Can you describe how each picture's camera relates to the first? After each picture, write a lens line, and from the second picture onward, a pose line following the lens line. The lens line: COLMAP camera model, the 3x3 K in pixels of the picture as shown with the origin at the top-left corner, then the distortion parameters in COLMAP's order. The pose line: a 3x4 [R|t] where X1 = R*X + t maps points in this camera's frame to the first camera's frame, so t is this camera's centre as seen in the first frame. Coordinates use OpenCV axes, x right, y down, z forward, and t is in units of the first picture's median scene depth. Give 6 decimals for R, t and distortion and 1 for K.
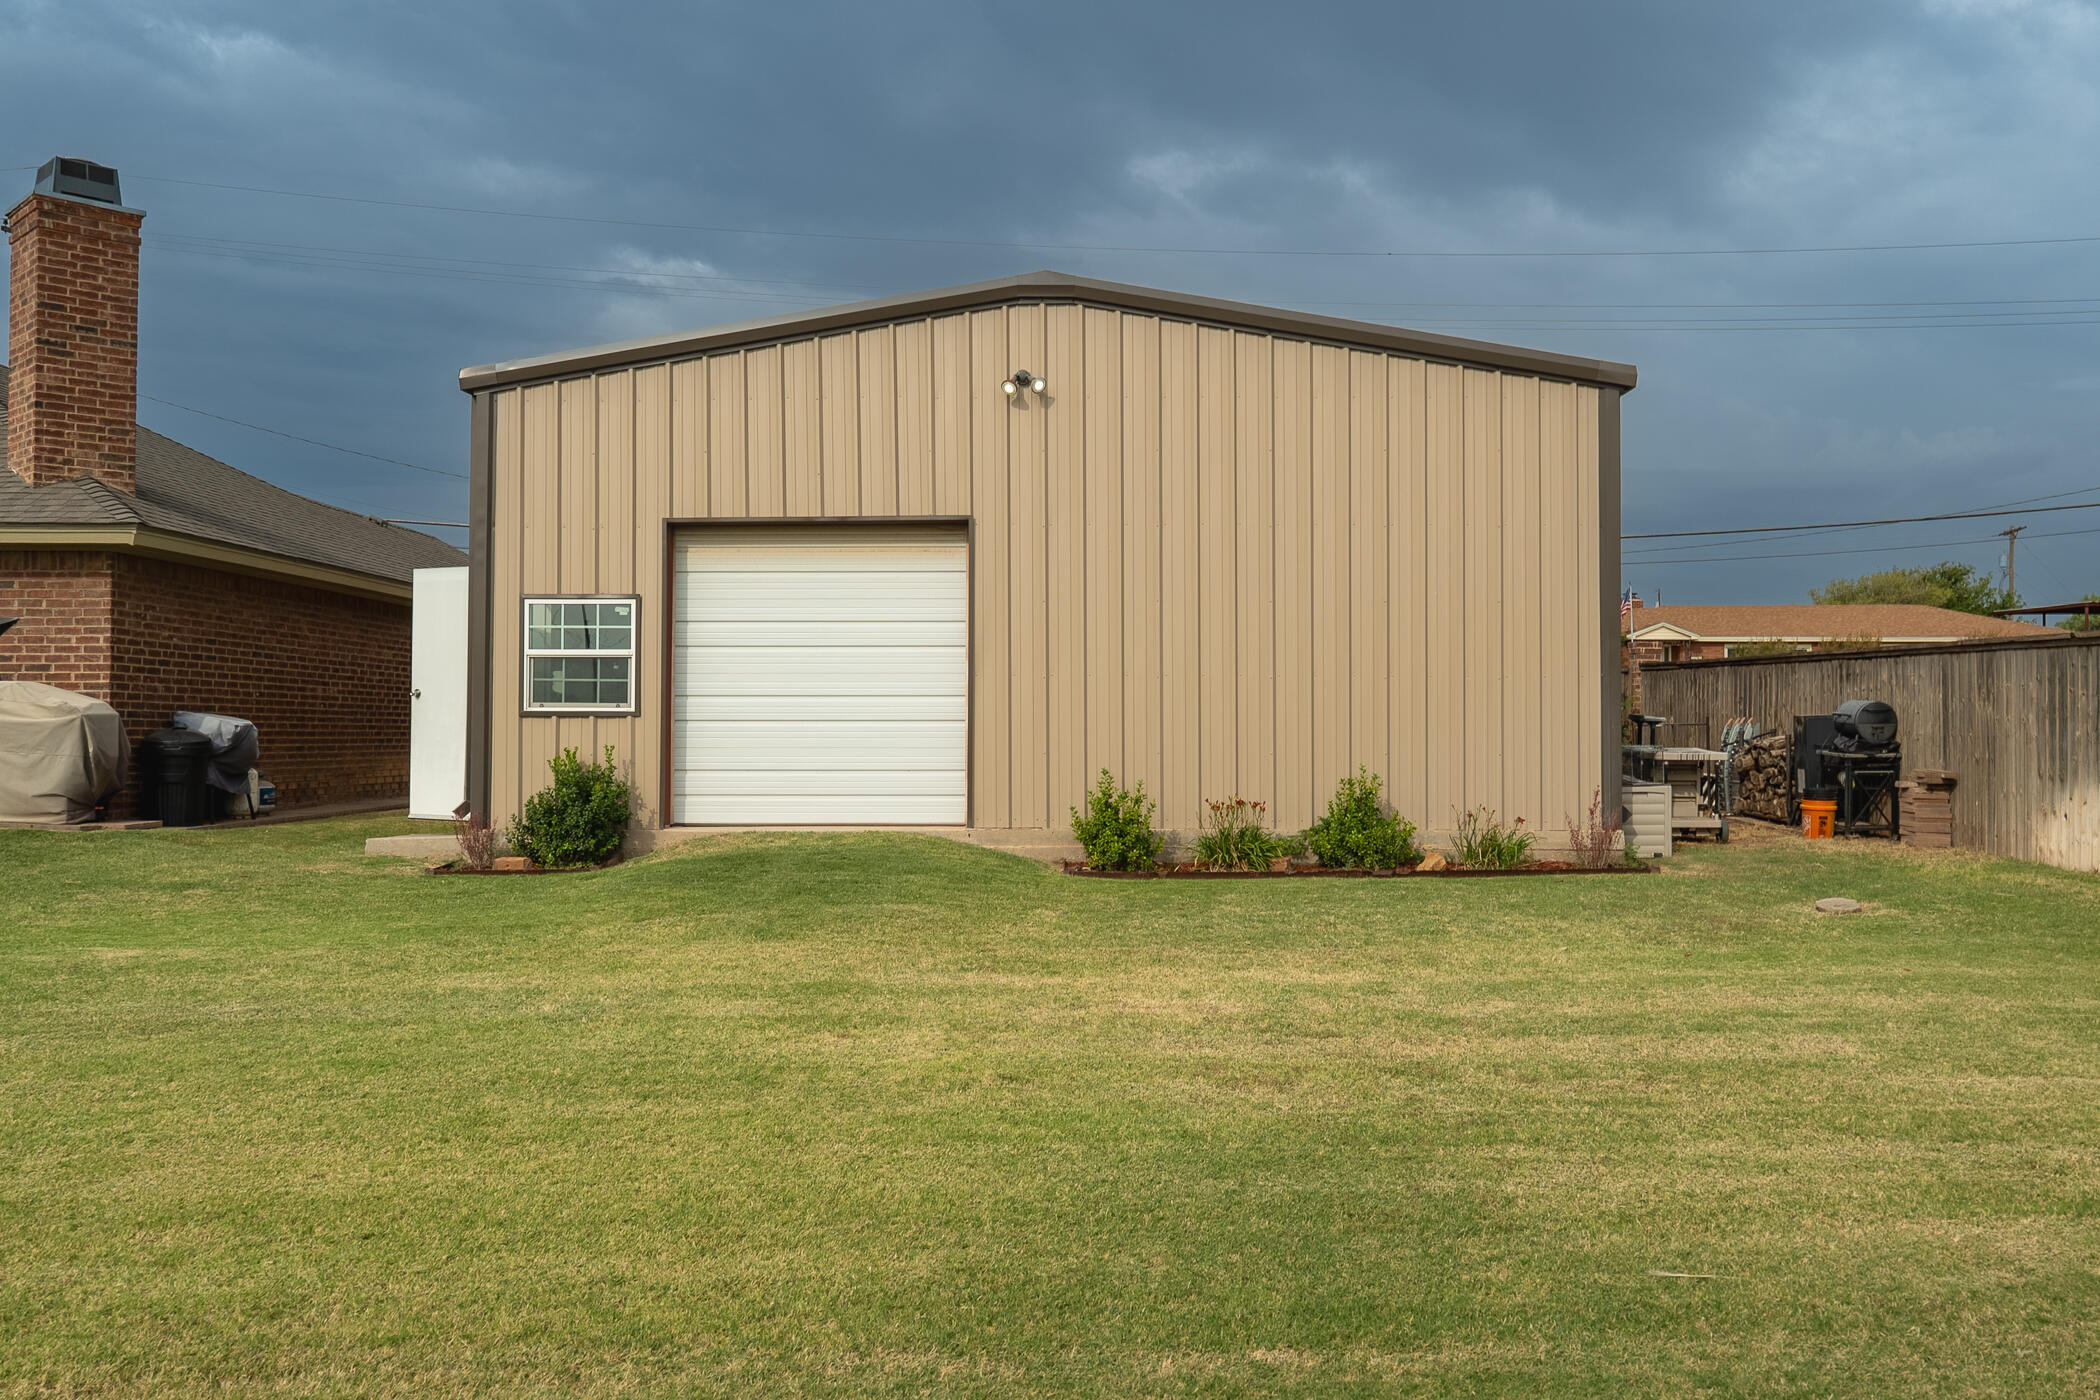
lens RADIAL K [[1731.0, 0, 1050.0], [0, 1731.0, 700.0], [0, 0, 1]] dist [-0.000299, -0.006082]
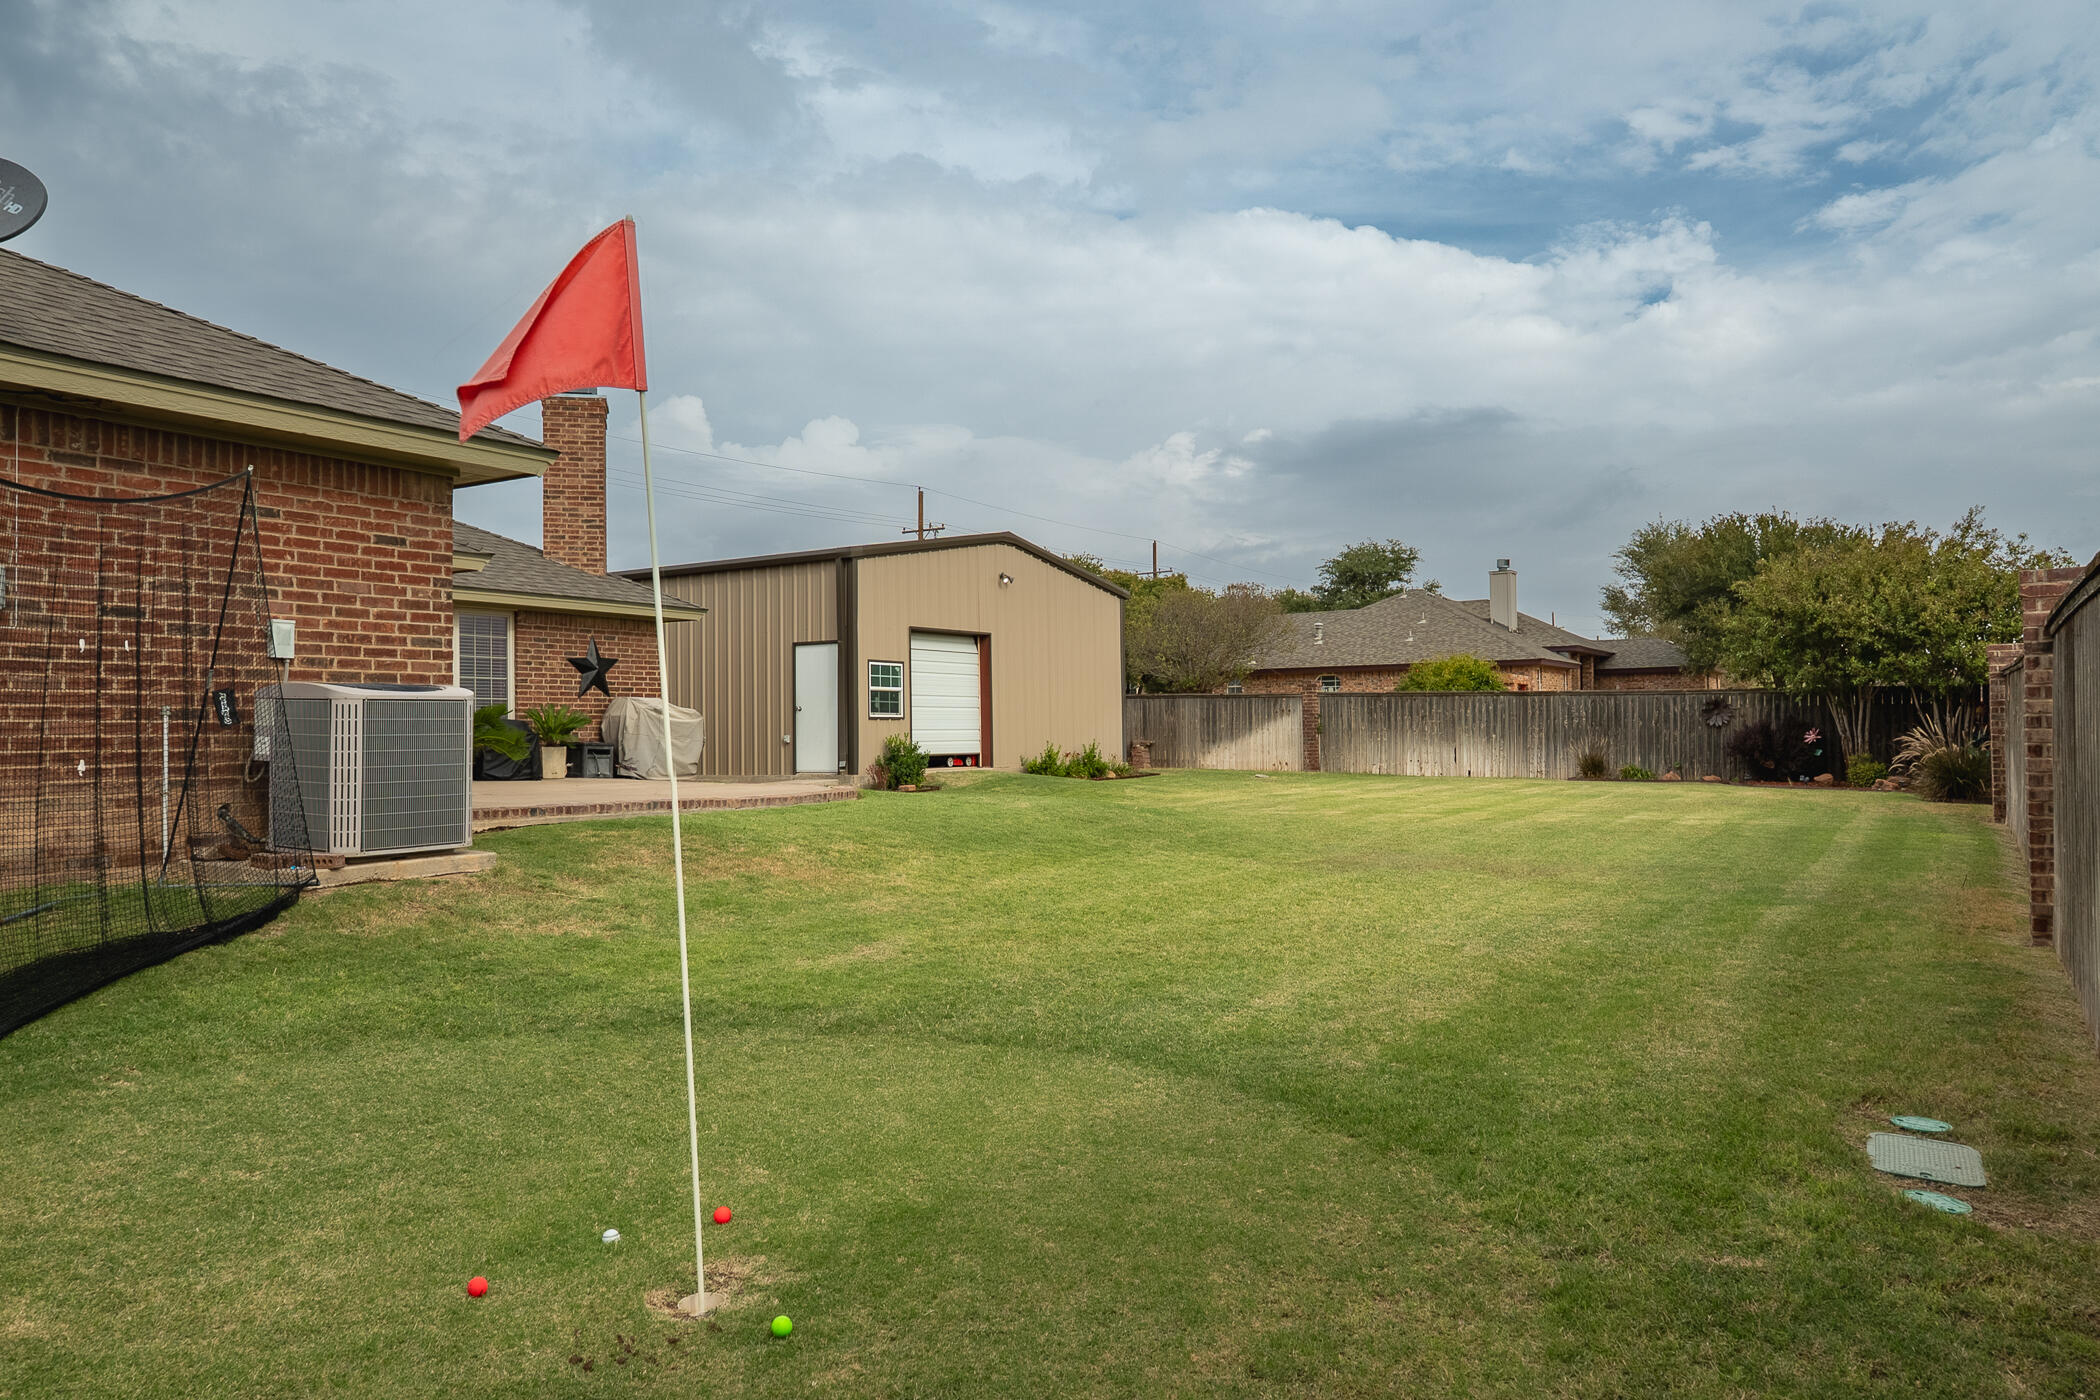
lens RADIAL K [[1509.8, 0, 1050.0], [0, 1509.8, 700.0], [0, 0, 1]] dist [-0.011393, -0.002993]
pose [[0.501795, 0.014797, 0.864860, -1.733566], [0.001140, 0.999842, -0.017767, 0.018568], [-0.864986, 0.009901, 0.501699, -0.082053]]
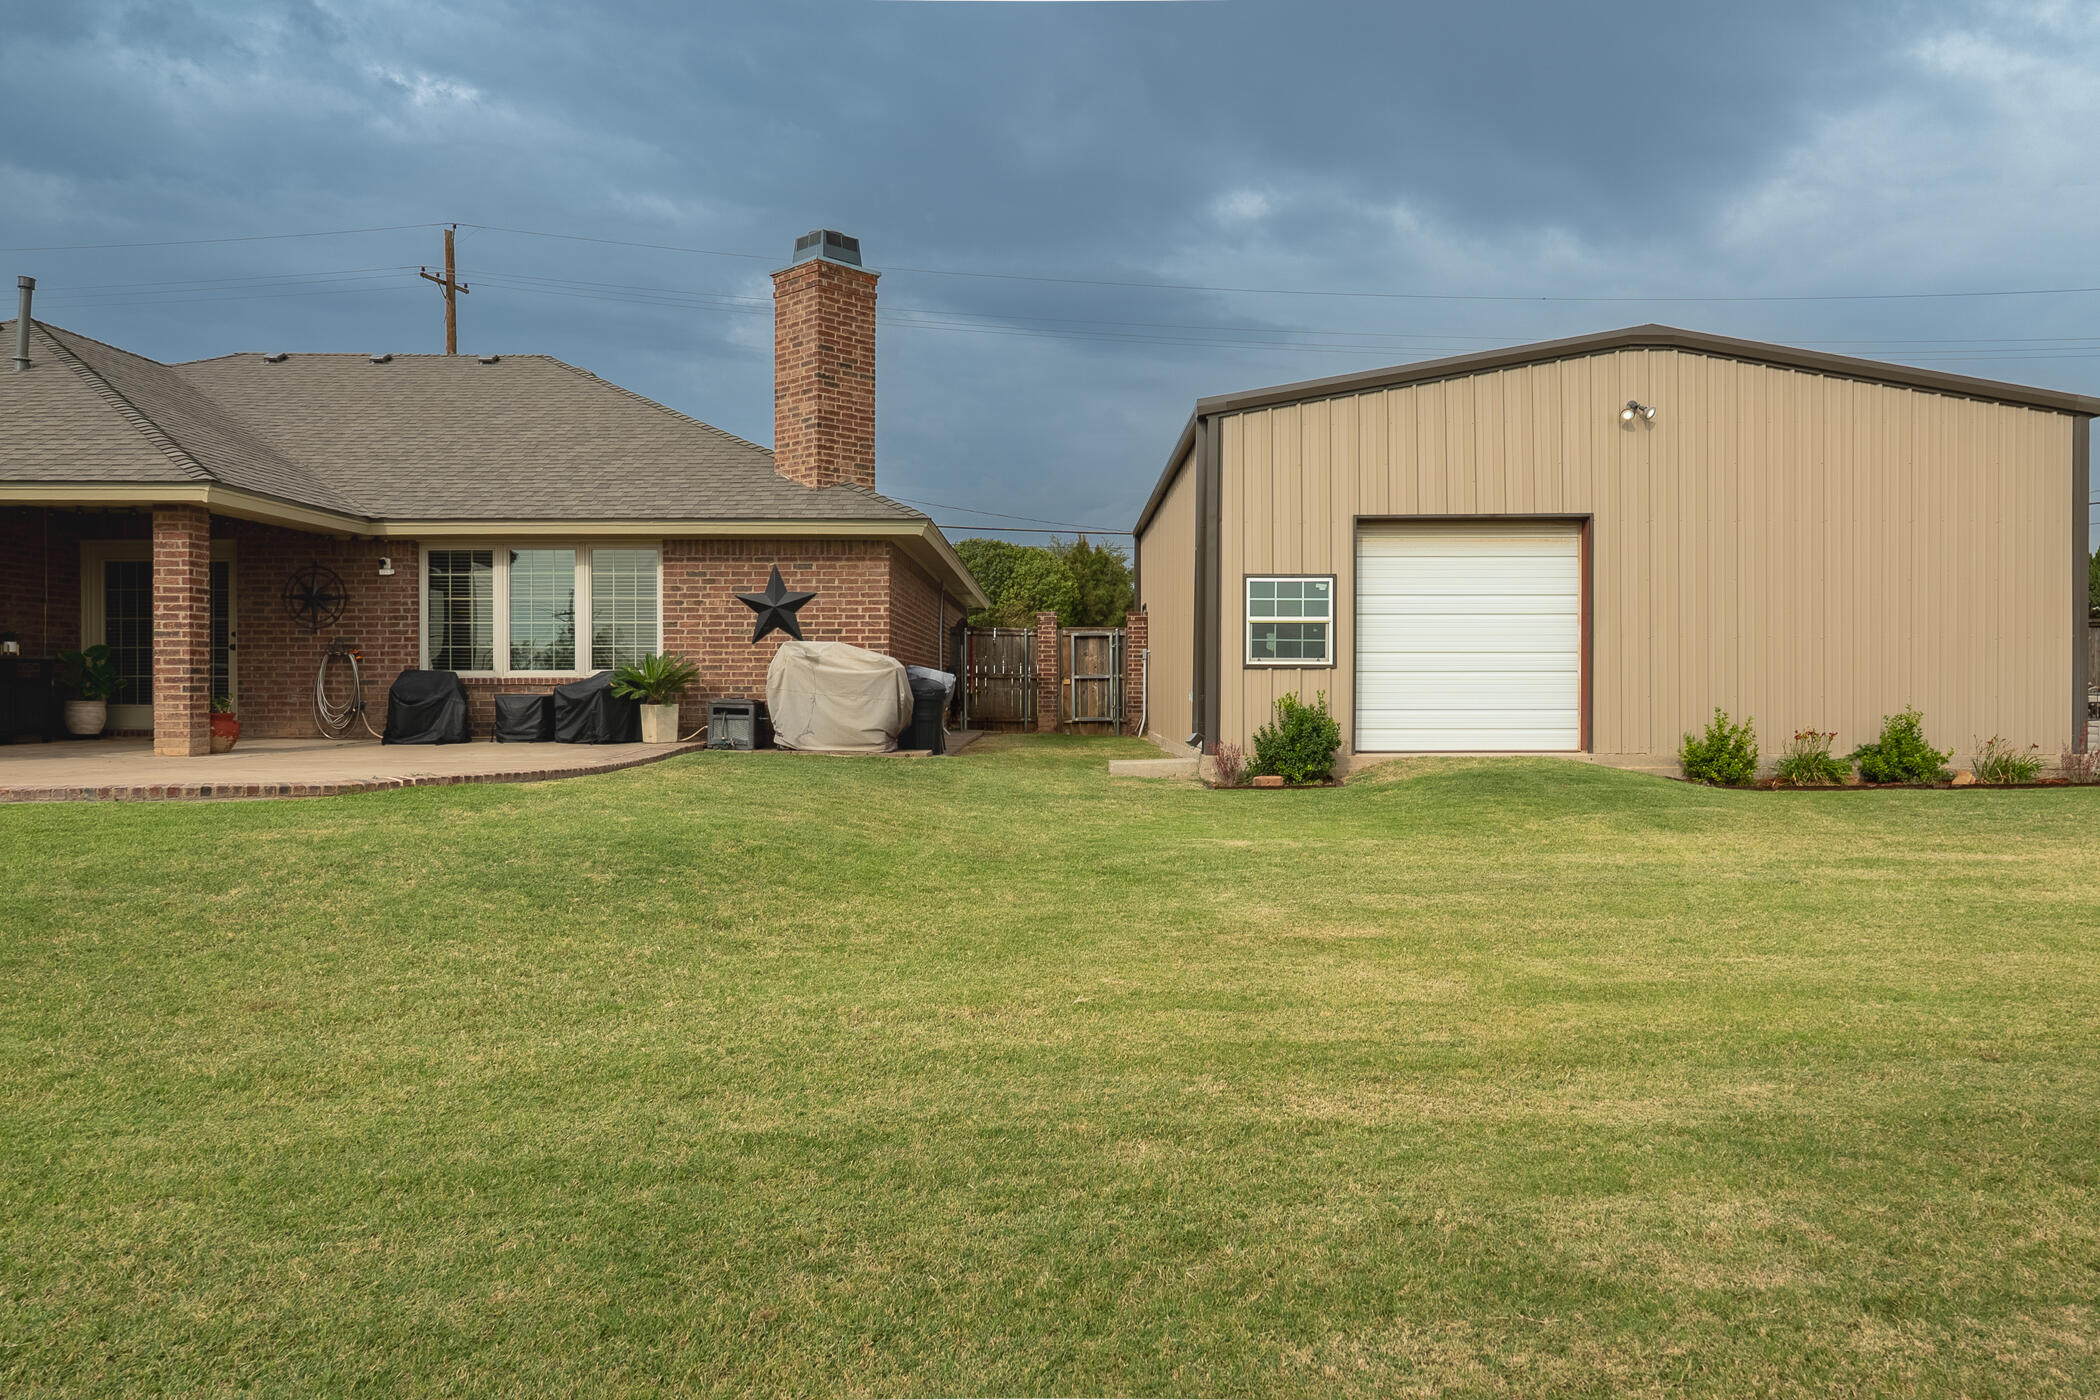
lens RADIAL K [[1509.8, 0, 1050.0], [0, 1509.8, 700.0], [0, 0, 1]] dist [-0.011393, -0.002993]
pose [[0.999989, -0.001274, 0.004433, -0.453168], [0.001159, 0.999661, 0.026014, 0.003533], [-0.004464, -0.026008, 0.999652, -0.130636]]
